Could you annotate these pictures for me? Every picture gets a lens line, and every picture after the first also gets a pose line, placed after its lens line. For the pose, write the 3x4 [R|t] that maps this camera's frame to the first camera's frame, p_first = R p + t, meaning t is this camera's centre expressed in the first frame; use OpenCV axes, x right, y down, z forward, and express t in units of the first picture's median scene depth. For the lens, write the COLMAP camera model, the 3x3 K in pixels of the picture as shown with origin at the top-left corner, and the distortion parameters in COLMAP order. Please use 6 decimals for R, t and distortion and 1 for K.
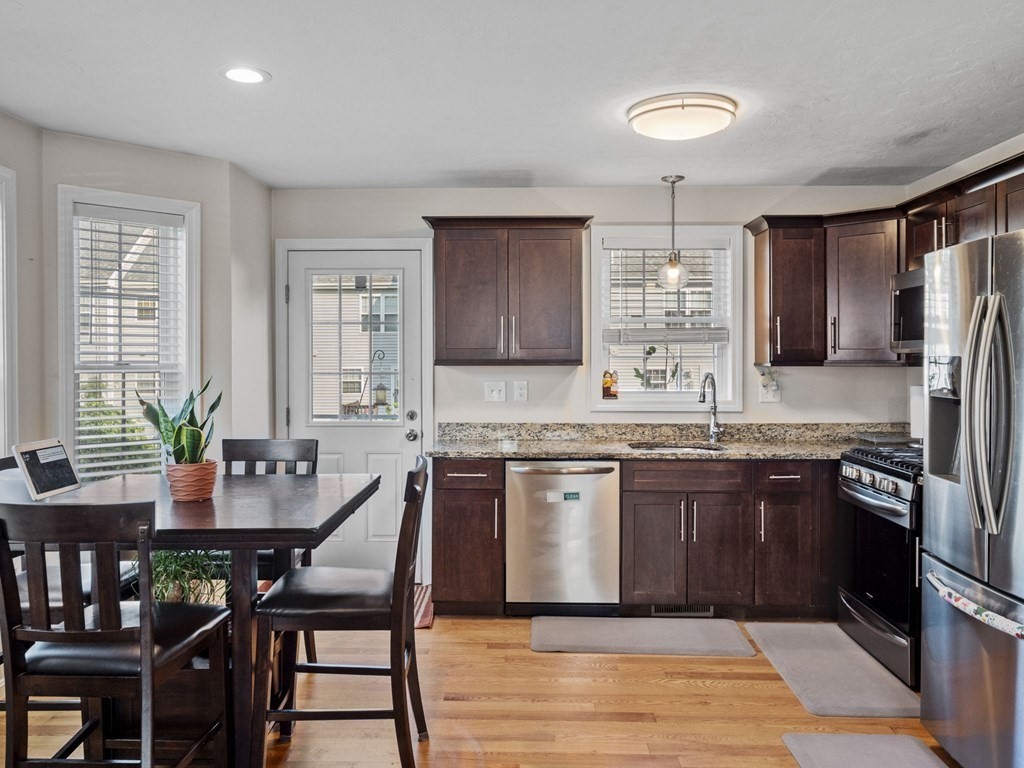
lens RADIAL K [[788.8, 0, 514.0], [0, 788.8, 364.5], [0, 0, 1]] dist [-0.004953, -0.002031]
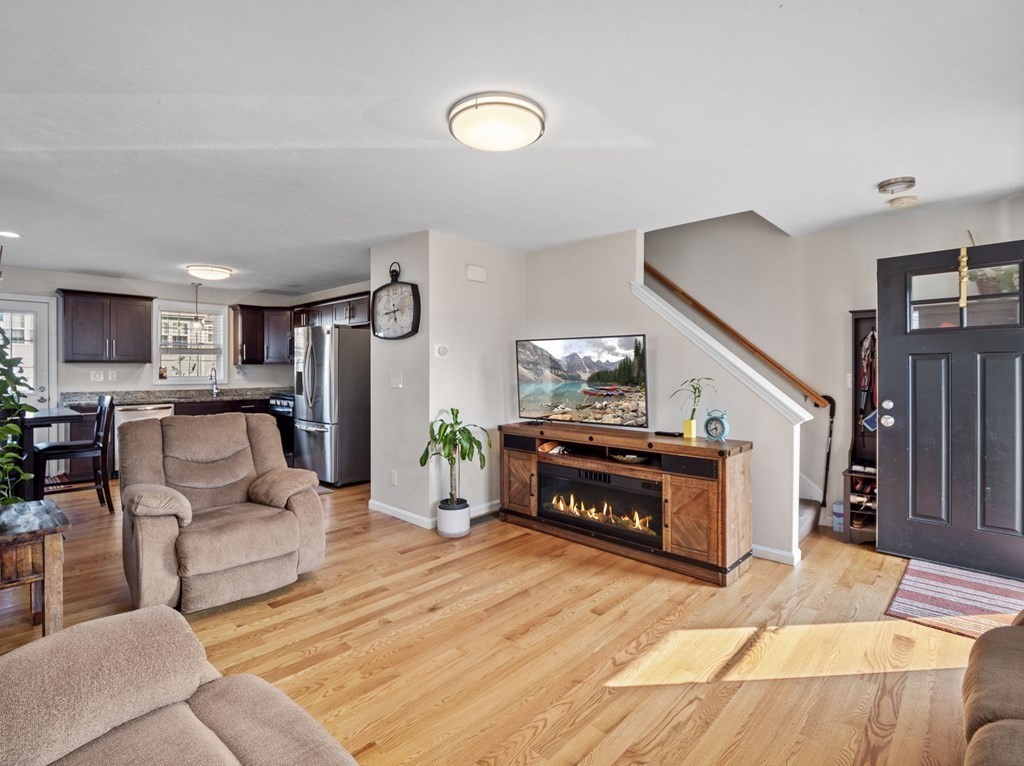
lens RADIAL K [[505.1, 0, 511.2], [0, 505.1, 378.7], [0, 0, 1]] dist [-0.018635, -0.000287]
pose [[0.673669, -0.011718, 0.738941, -0.283717], [0.000393, 0.999880, 0.015497, 0.023915], [-0.739033, -0.010150, 0.673592, -0.727701]]
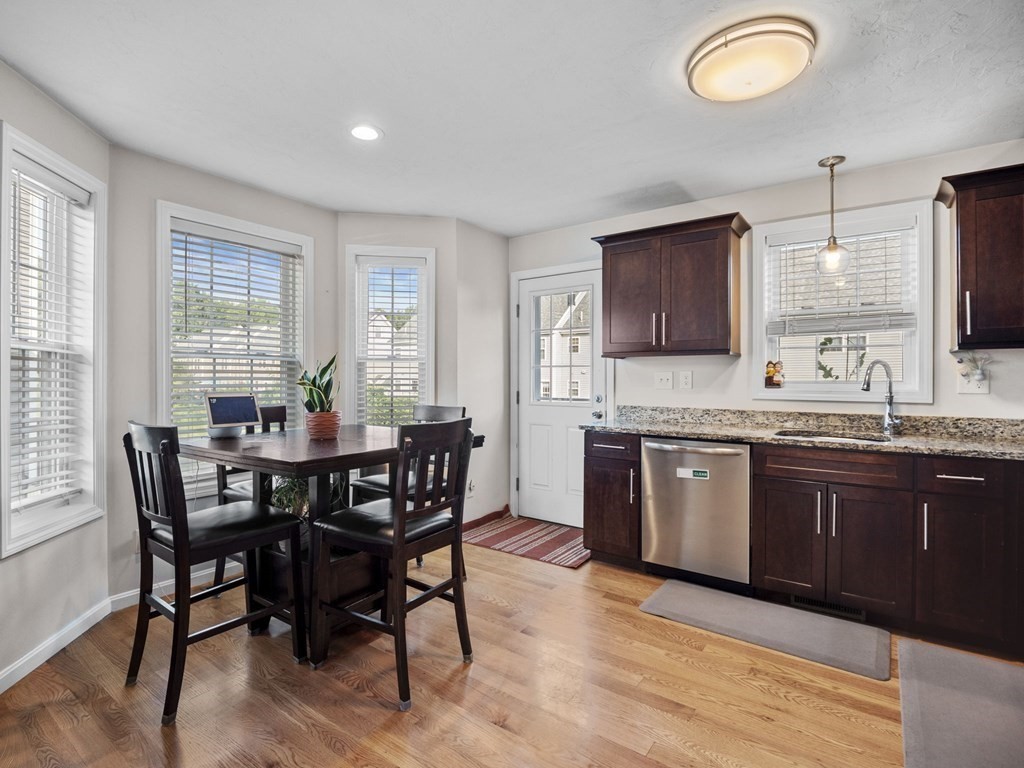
lens RADIAL K [[505.1, 0, 511.2], [0, 505.1, 379.7], [0, 0, 1]] dist [-0.018635, -0.000287]
pose [[0.824604, 0.003532, -0.565699, 0.238003], [-0.005496, 0.999983, -0.001767, 0.040242], [0.565684, 0.004566, 0.824610, 0.280852]]
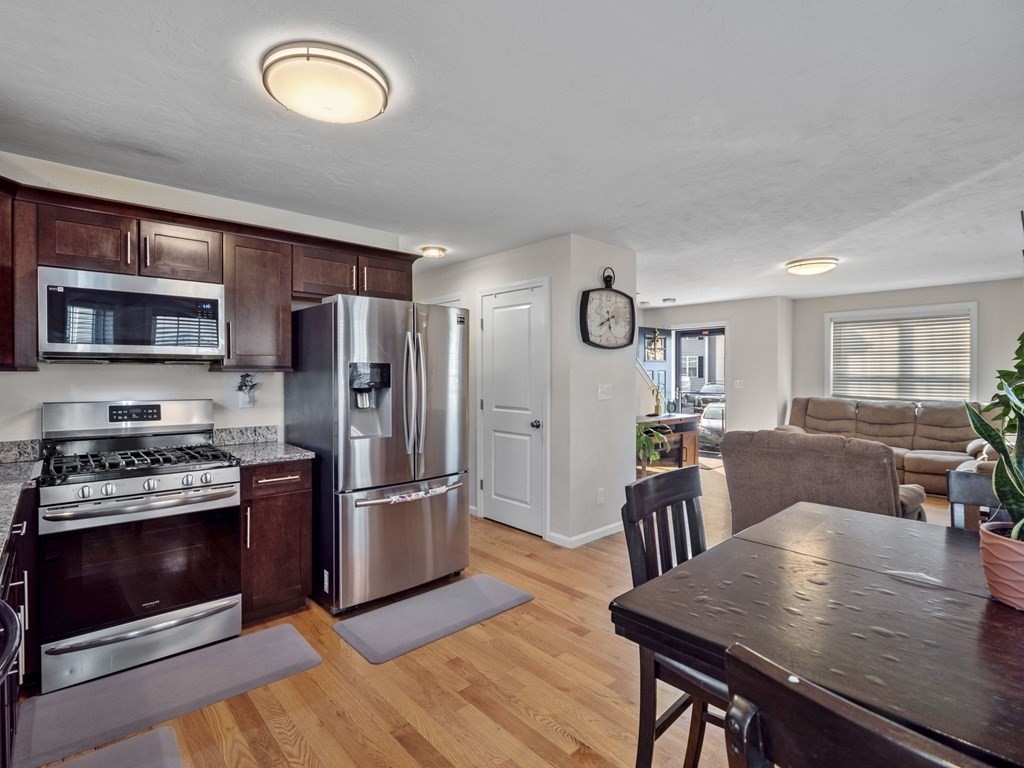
lens RADIAL K [[494.9, 0, 500.7], [0, 494.9, 379.5], [0, 0, 1]] dist [-0.020763, -0.000047]
pose [[-0.676082, -0.003907, 0.736816, -0.248238], [0.005355, 0.999933, 0.010216, 0.008925], [-0.736807, 0.010852, -0.676016, 0.933892]]
